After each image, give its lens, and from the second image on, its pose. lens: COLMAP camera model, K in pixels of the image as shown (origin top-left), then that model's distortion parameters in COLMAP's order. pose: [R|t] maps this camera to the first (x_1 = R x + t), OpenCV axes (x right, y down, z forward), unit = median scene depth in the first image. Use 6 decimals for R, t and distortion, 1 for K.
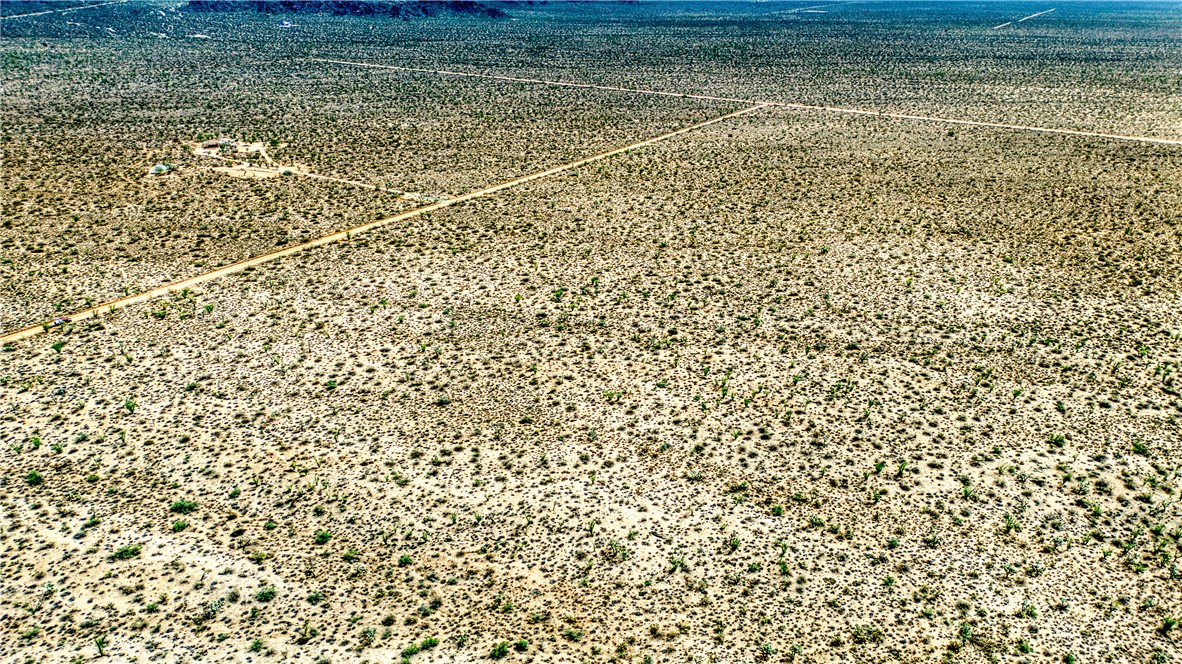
lens RADIAL K [[828.8, 0, 596.4], [0, 828.8, 324.7], [0, 0, 1]] dist [0.063836, -0.056748]
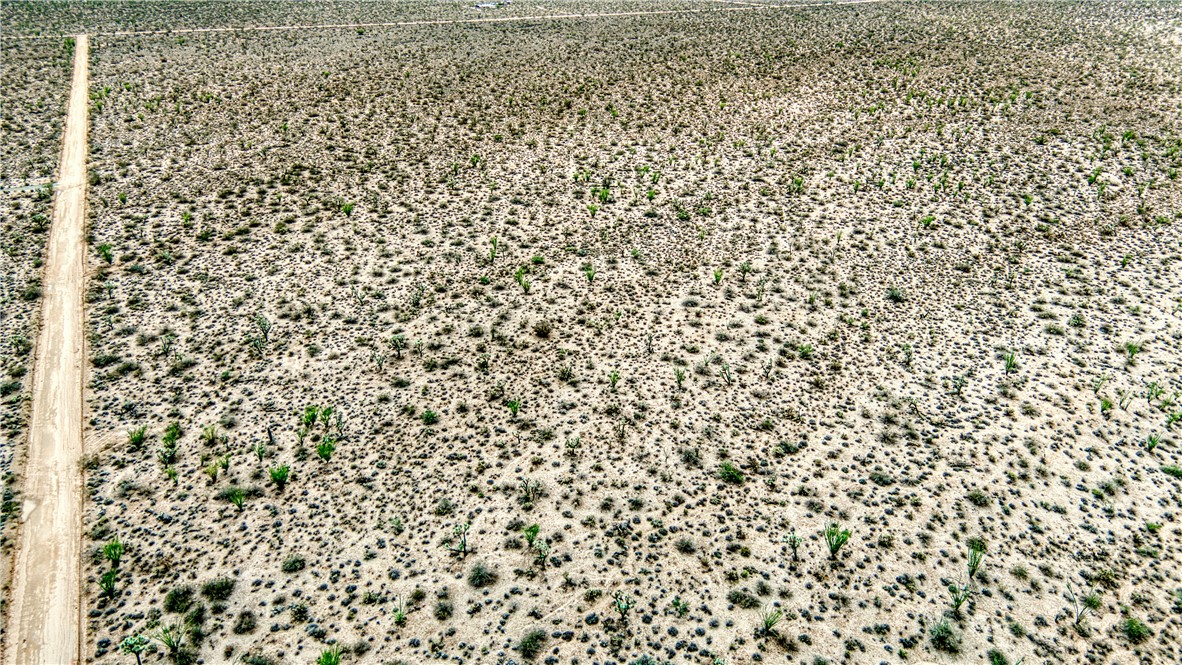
lens RADIAL K [[828.8, 0, 597.8], [0, 828.8, 332.9], [0, 0, 1]] dist [0.063836, -0.056748]
pose [[0.487274, -0.387012, 0.782806, -0.635517], [0.349934, 0.907845, 0.231006, -0.092852], [-0.800069, 0.161367, 0.577798, 0.598976]]
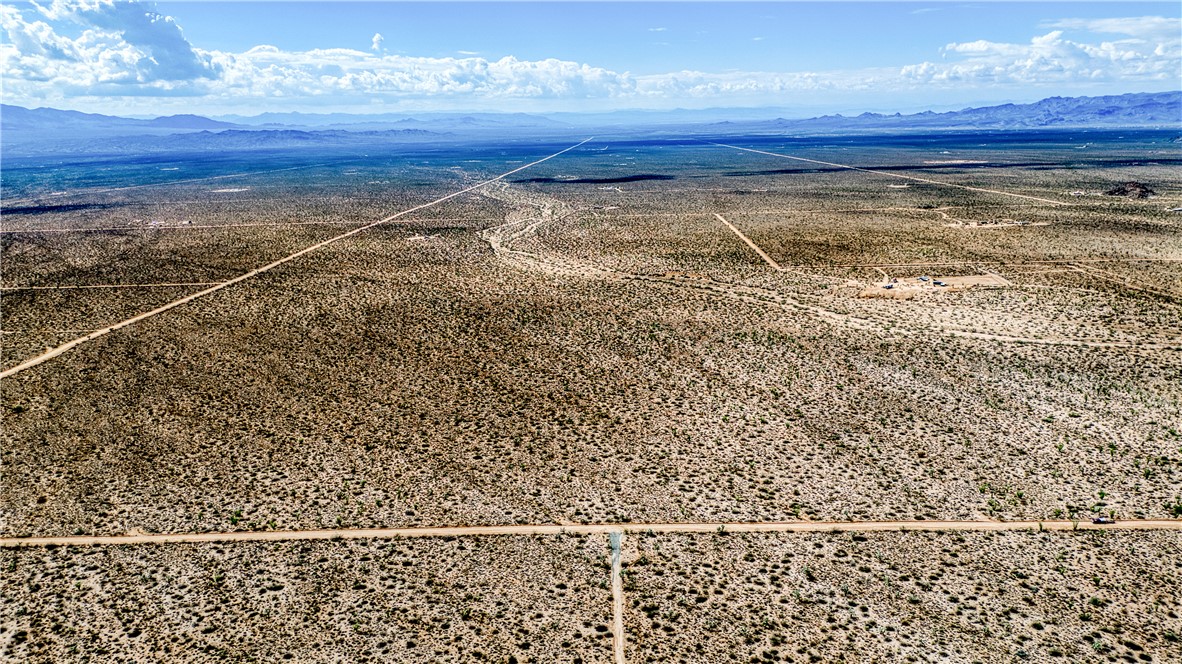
lens RADIAL K [[828.8, 0, 601.3], [0, 828.8, 334.2], [0, 0, 1]] dist [0.063836, -0.056748]
pose [[-0.505148, -0.209752, 0.837156, -1.078030], [0.363593, 0.828007, 0.426855, -0.874484], [-0.782704, 0.520009, -0.342001, 1.610092]]
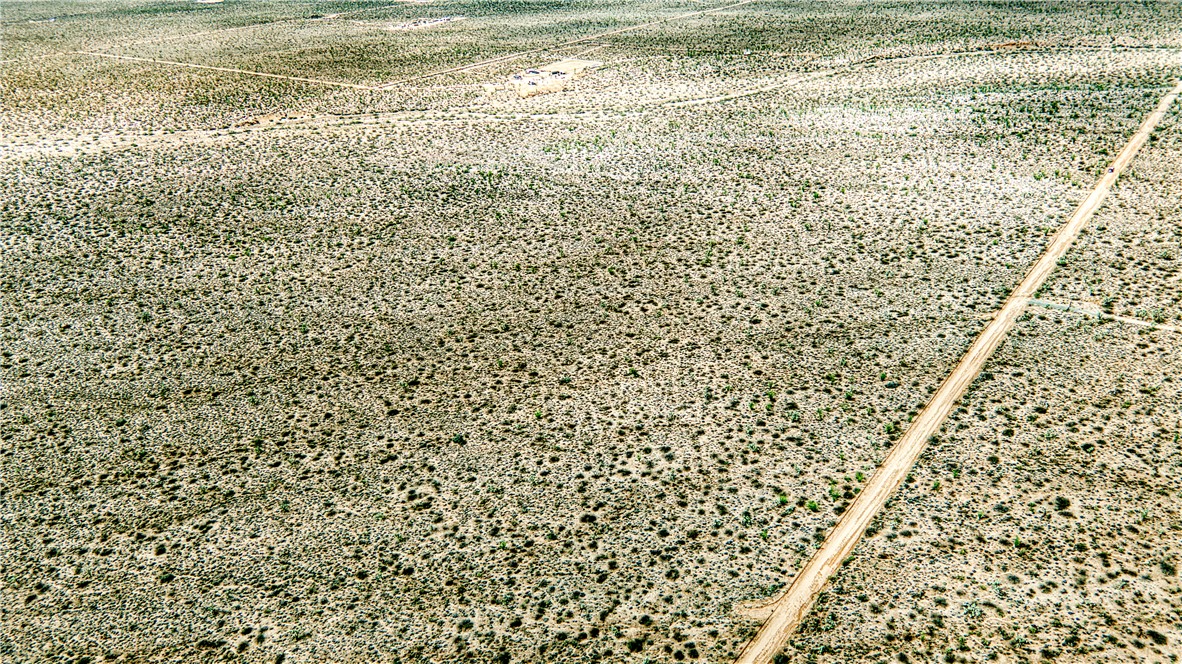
lens RADIAL K [[828.8, 0, 594.1], [0, 828.8, 324.4], [0, 0, 1]] dist [0.063836, -0.056748]
pose [[-0.993991, -0.013192, 0.108663, 0.176696], [0.075505, 0.636103, 0.767901, -1.029103], [-0.079251, 0.771492, -0.631285, 2.089105]]
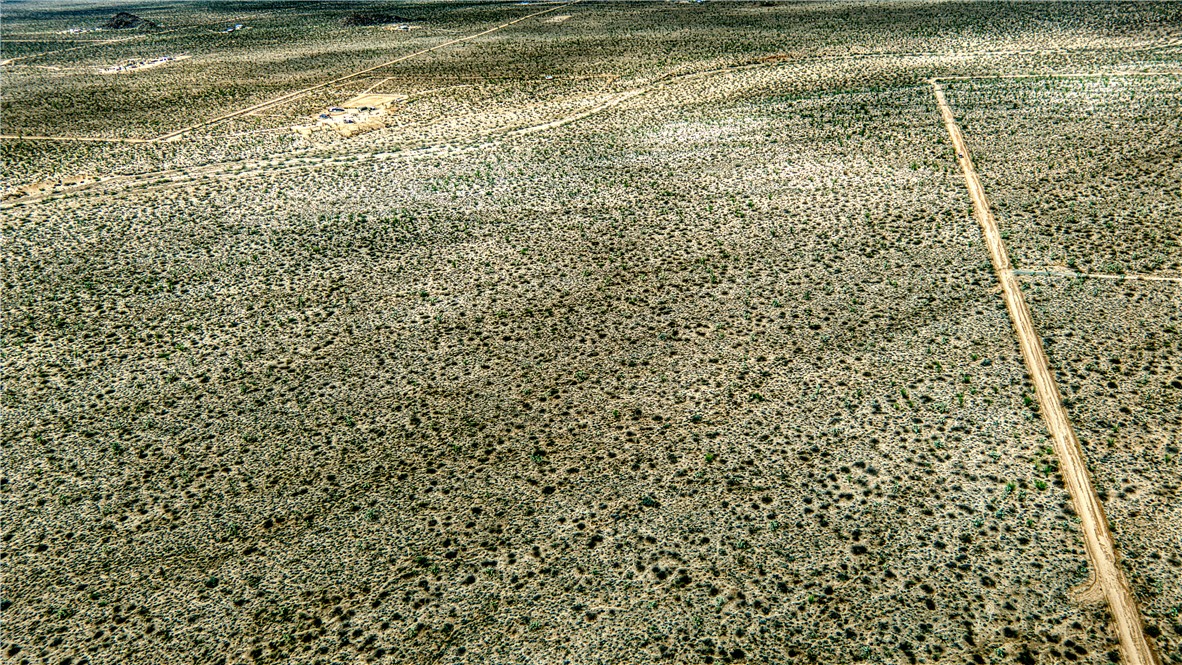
lens RADIAL K [[828.8, 0, 593.6], [0, 828.8, 326.2], [0, 0, 1]] dist [0.063836, -0.056748]
pose [[-0.961615, 0.149421, -0.230153, 0.607812], [-0.077180, 0.657602, 0.749402, -0.996834], [0.263325, 0.738399, -0.620827, 2.000613]]
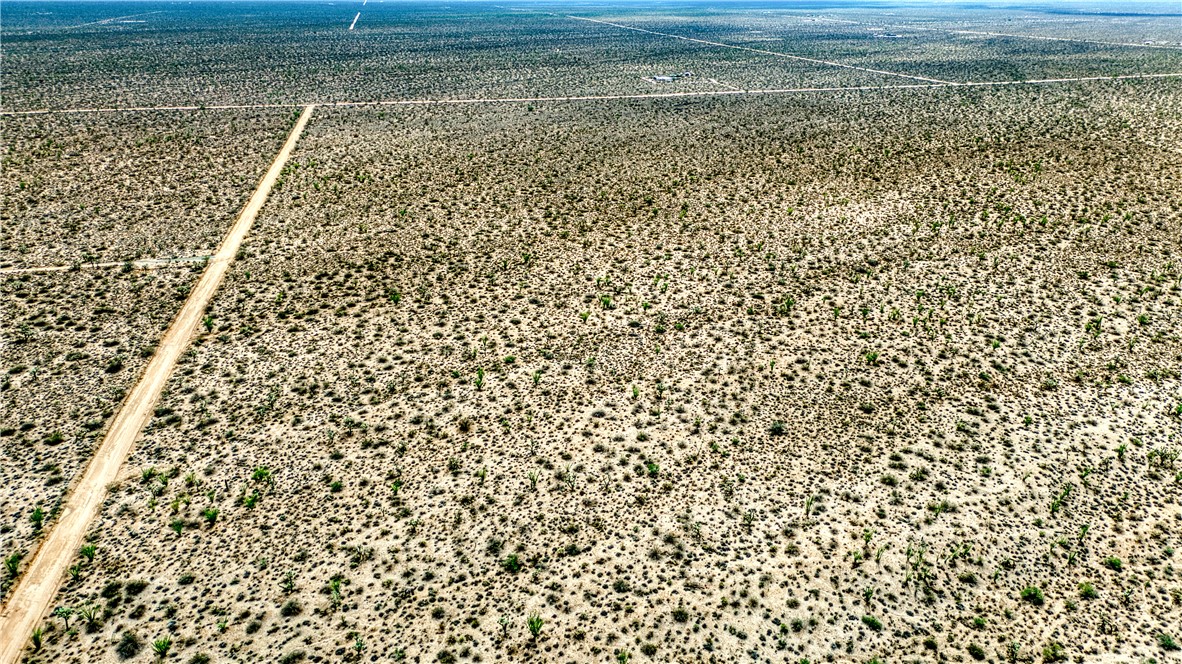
lens RADIAL K [[828.8, 0, 597.4], [0, 828.8, 329.7], [0, 0, 1]] dist [0.063836, -0.056748]
pose [[0.696248, -0.287200, 0.657841, -0.593740], [0.292845, 0.950380, 0.104975, -0.097368], [-0.655348, 0.119557, 0.745805, 0.380848]]
